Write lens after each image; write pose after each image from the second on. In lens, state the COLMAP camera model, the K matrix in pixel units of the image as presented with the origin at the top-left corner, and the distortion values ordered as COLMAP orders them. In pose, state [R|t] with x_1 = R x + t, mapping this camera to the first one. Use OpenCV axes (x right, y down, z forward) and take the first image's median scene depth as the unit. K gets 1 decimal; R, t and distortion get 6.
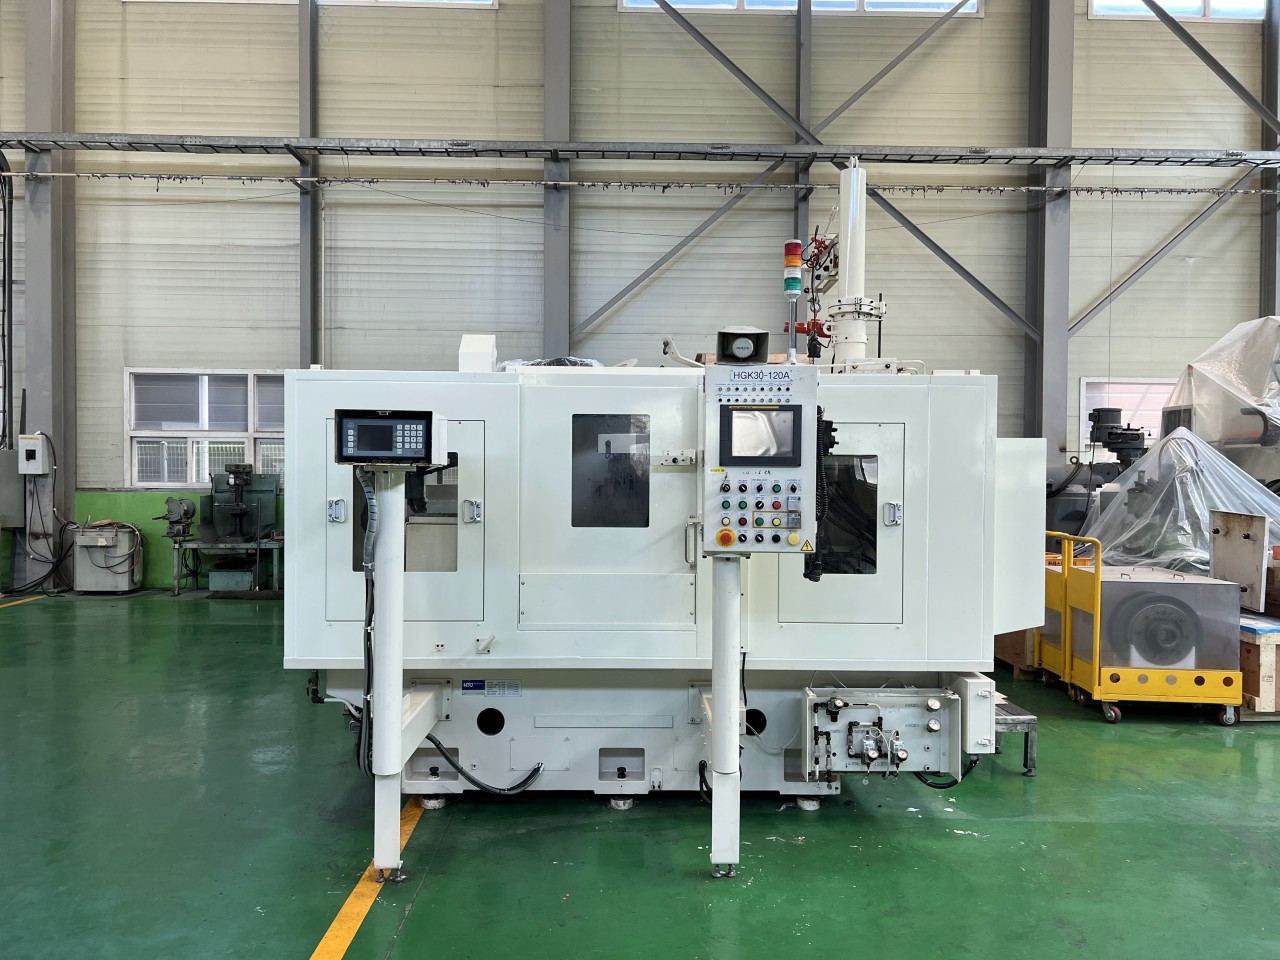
lens RADIAL K [[952.6, 0, 646.8], [0, 952.6, 478.7], [0, 0, 1]] dist [0.024334, -0.007797]
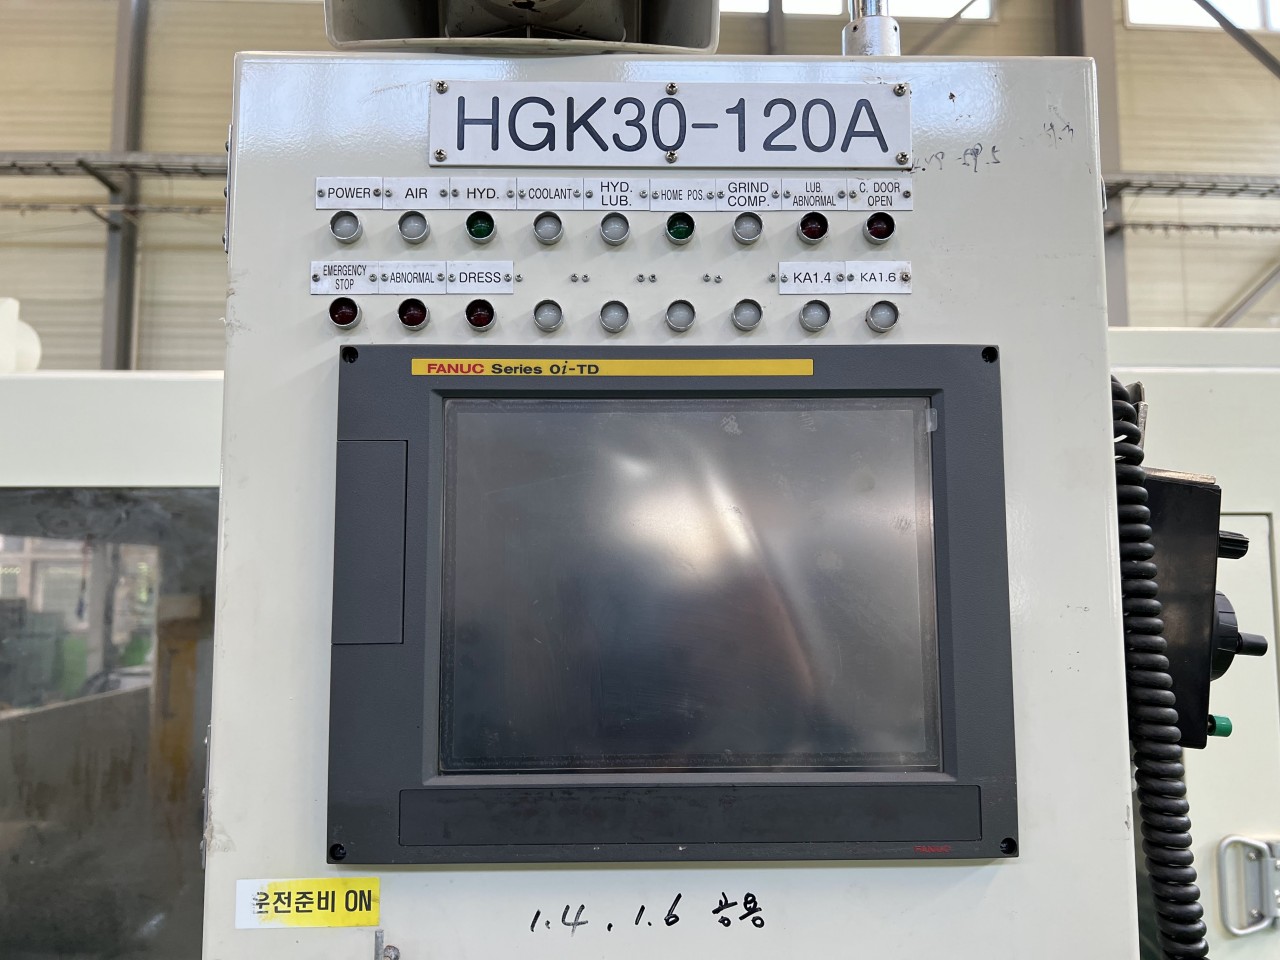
lens RADIAL K [[969.5, 0, 637.9], [0, 969.5, 483.5], [0, 0, 1]] dist [0.031650, -0.036106]
pose [[0.999773, -0.010627, 0.018472, 0.033033], [0.012598, 0.993842, -0.110090, -0.013526], [-0.017188, 0.110298, 0.993750, 0.256753]]
